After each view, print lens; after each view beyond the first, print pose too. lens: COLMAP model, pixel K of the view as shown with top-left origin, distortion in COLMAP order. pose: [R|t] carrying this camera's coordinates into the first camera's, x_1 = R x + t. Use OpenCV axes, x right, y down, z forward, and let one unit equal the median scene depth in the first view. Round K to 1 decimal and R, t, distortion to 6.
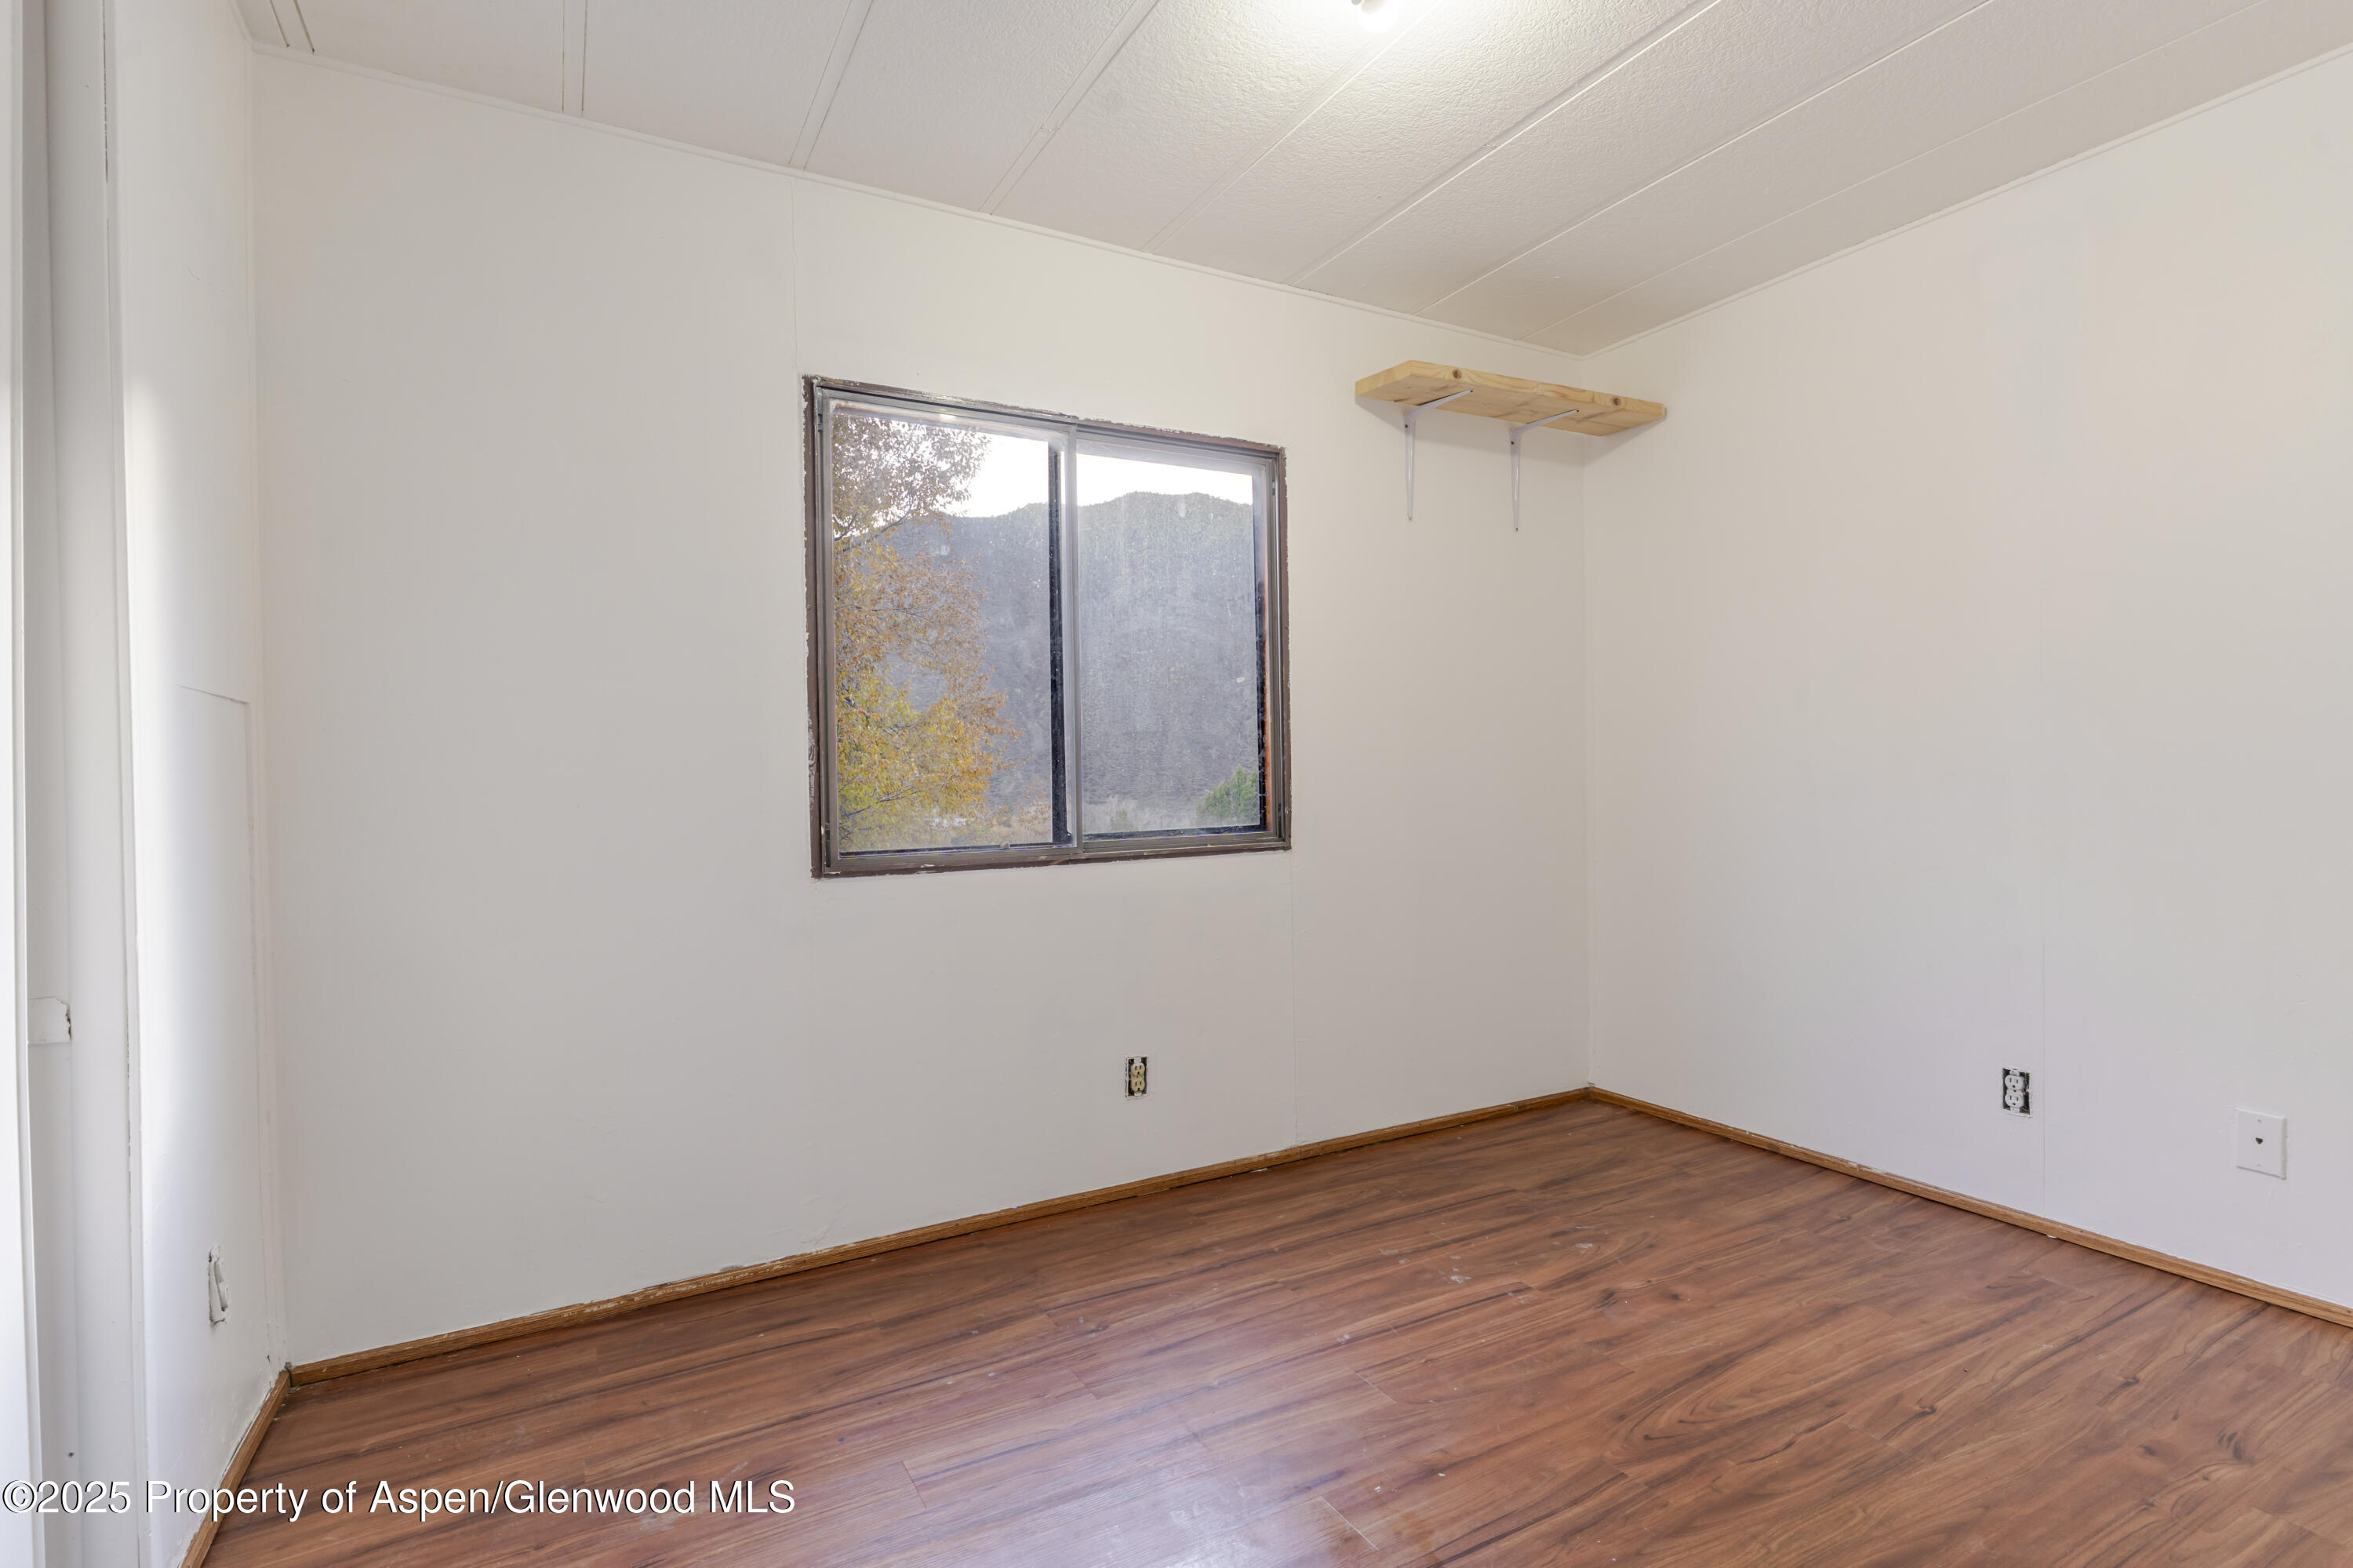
lens RADIAL K [[1126.5, 0, 1183.5], [0, 1126.5, 790.3], [0, 0, 1]] dist [-0.004365, 0.001026]
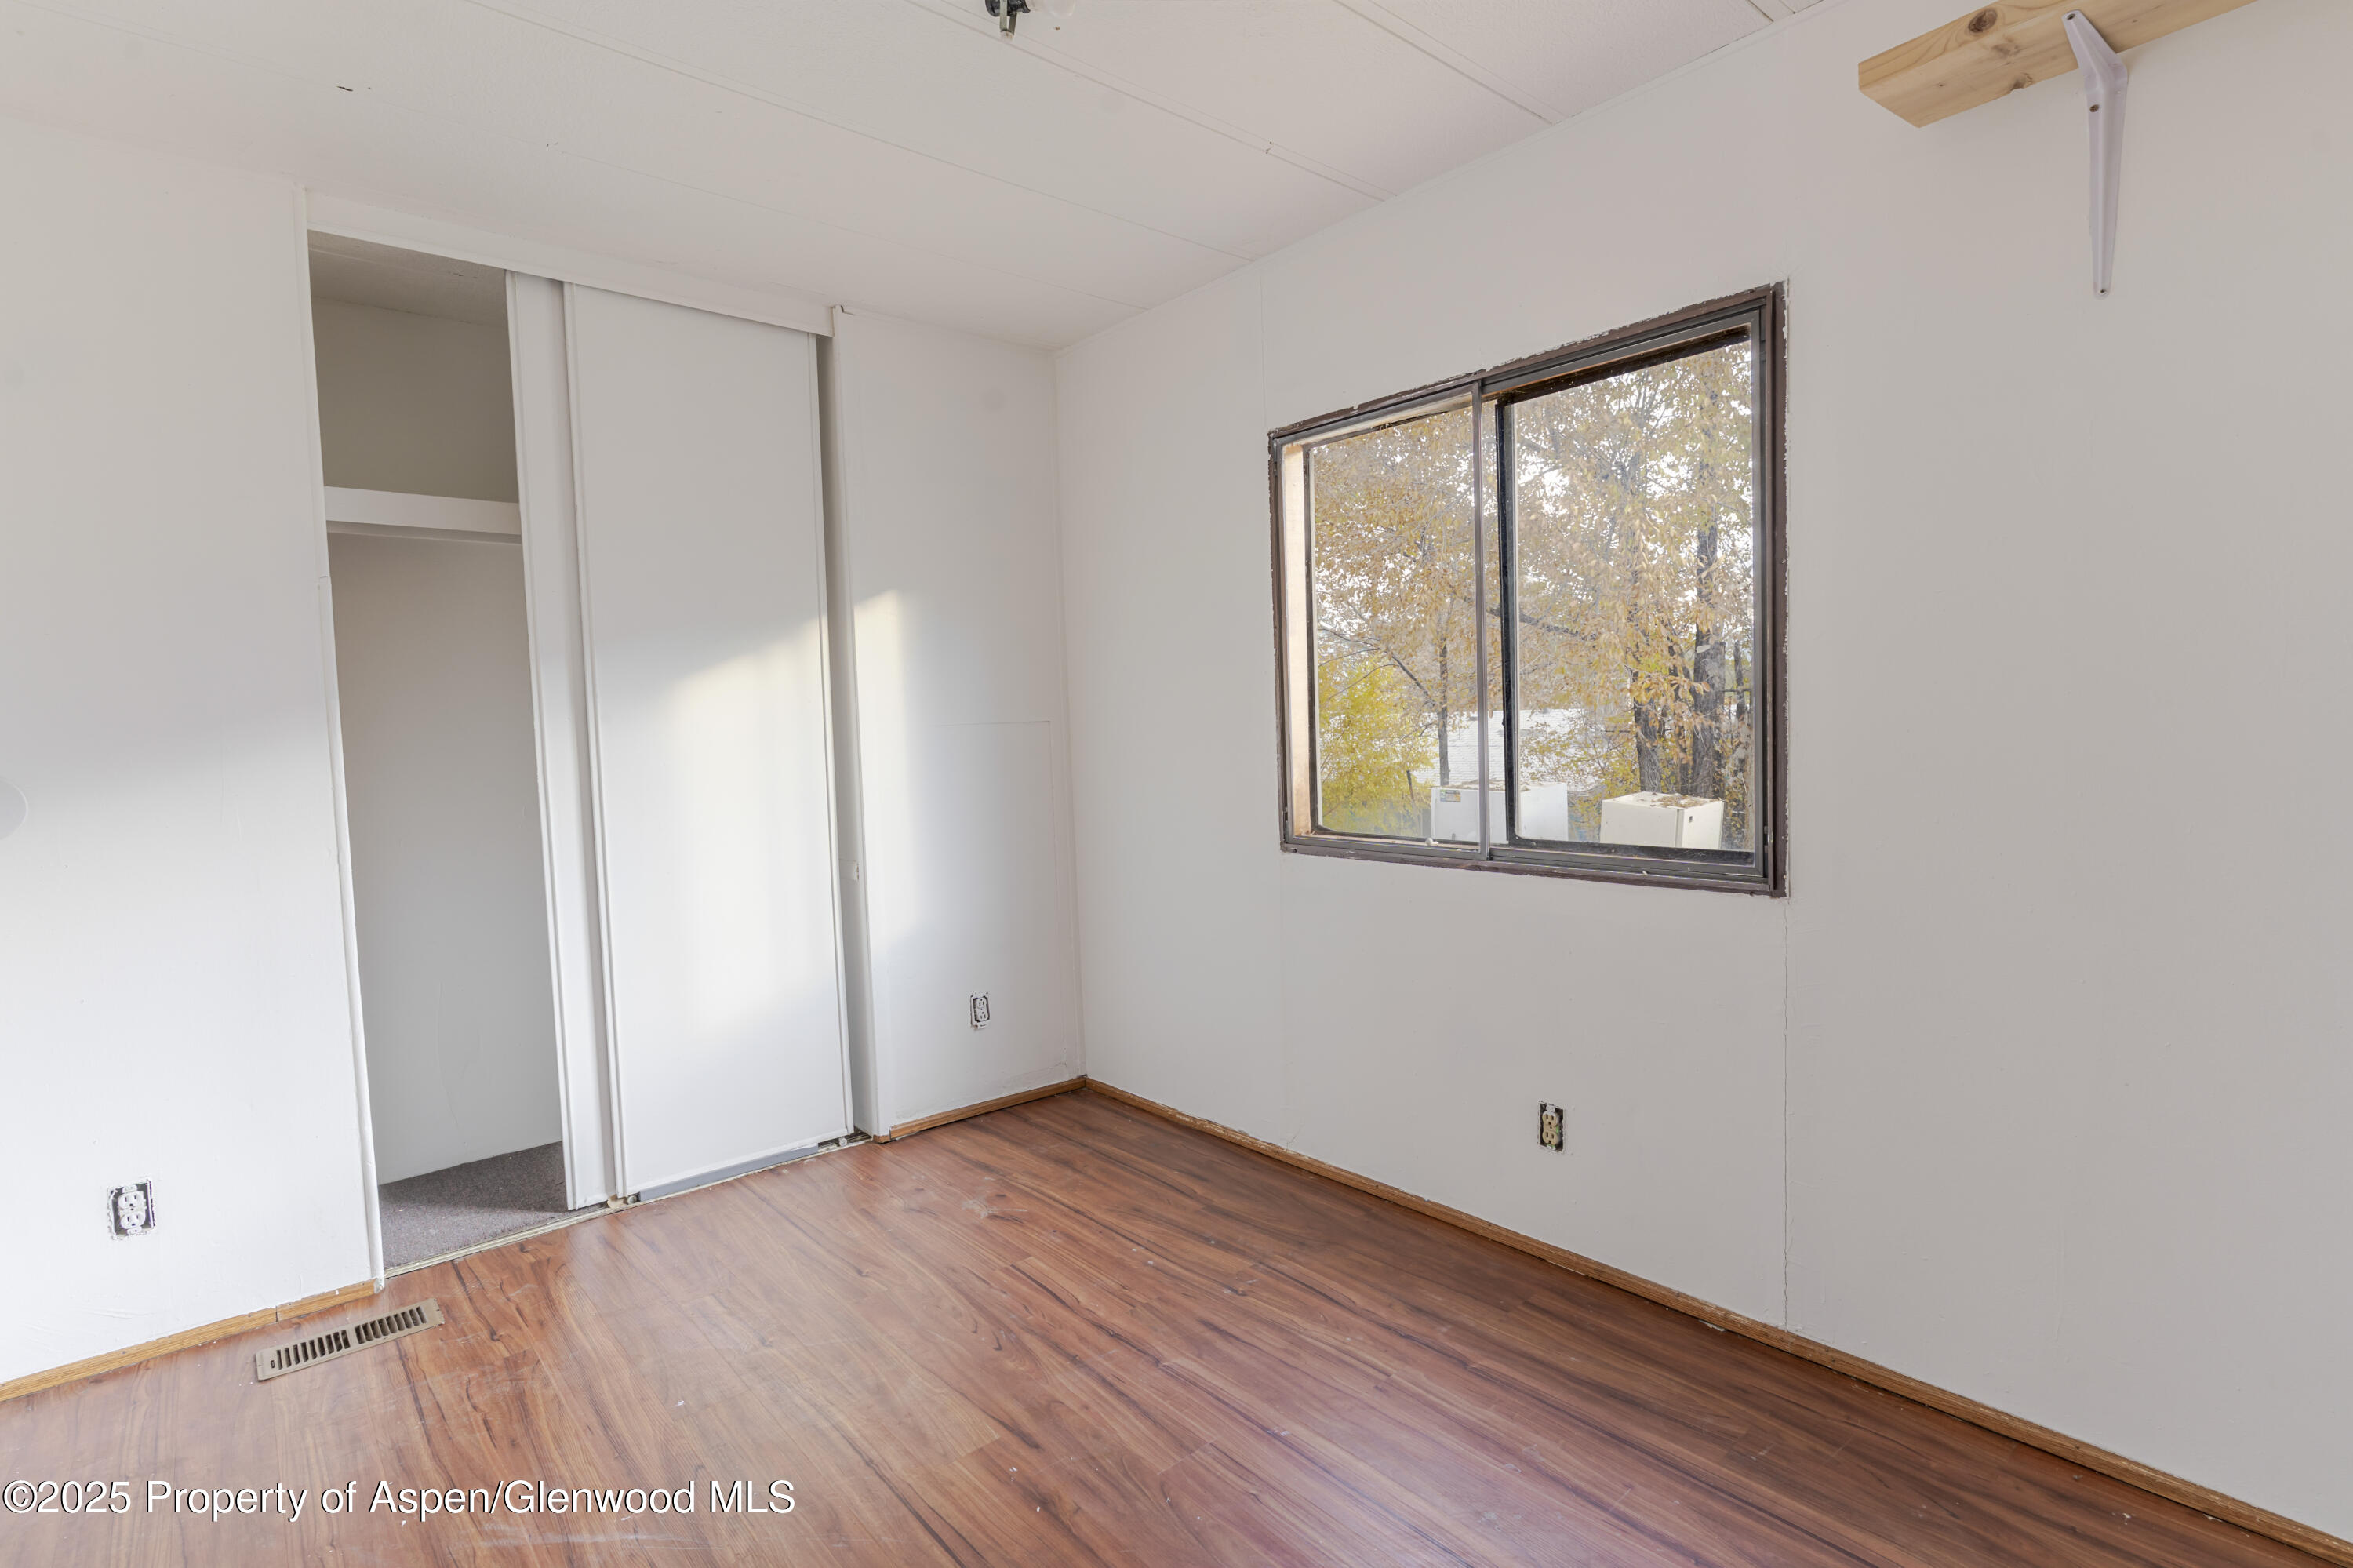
lens RADIAL K [[1126.5, 0, 1183.5], [0, 1126.5, 790.3], [0, 0, 1]] dist [-0.004365, 0.001026]
pose [[0.208825, 0.075156, -0.975061, 0.834498], [0.011328, 0.996790, 0.079257, -0.084323], [0.977887, -0.027597, 0.207304, 0.647973]]
